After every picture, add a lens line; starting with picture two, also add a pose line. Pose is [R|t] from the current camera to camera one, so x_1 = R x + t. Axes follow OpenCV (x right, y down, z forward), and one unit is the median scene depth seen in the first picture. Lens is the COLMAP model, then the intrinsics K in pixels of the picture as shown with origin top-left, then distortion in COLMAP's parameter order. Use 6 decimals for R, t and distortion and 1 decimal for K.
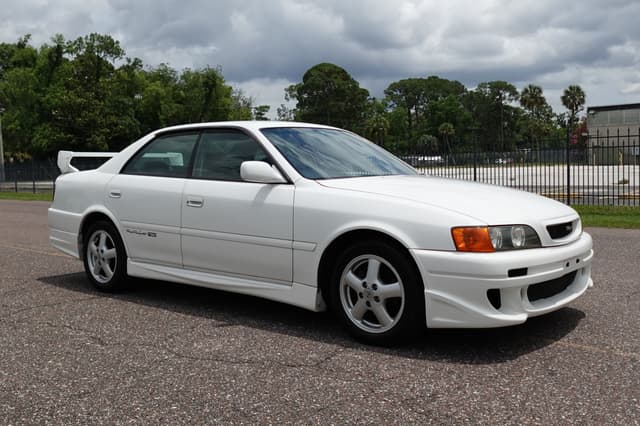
lens RADIAL K [[652.0, 0, 299.9], [0, 652.0, 213.6], [0, 0, 1]] dist [0.023052, 0.019332]
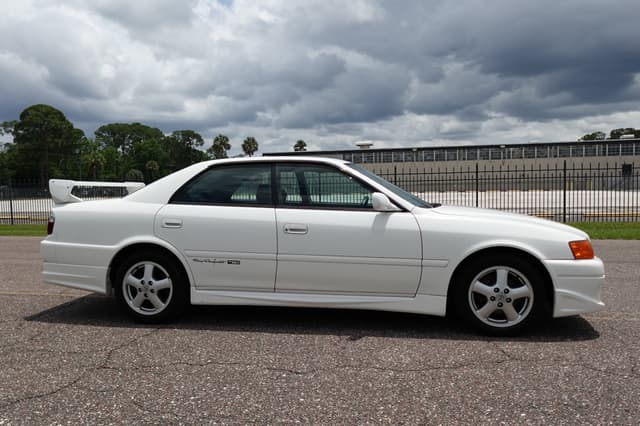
lens RADIAL K [[503.5, 0, 298.1], [0, 503.5, 225.7], [0, 0, 1]] dist [-0.002291, 0.004196]
pose [[0.863097, -0.029652, 0.504167, -0.399052], [0.034995, 0.999387, -0.001132, -0.015903], [-0.503824, 0.018620, 0.863606, 0.189931]]
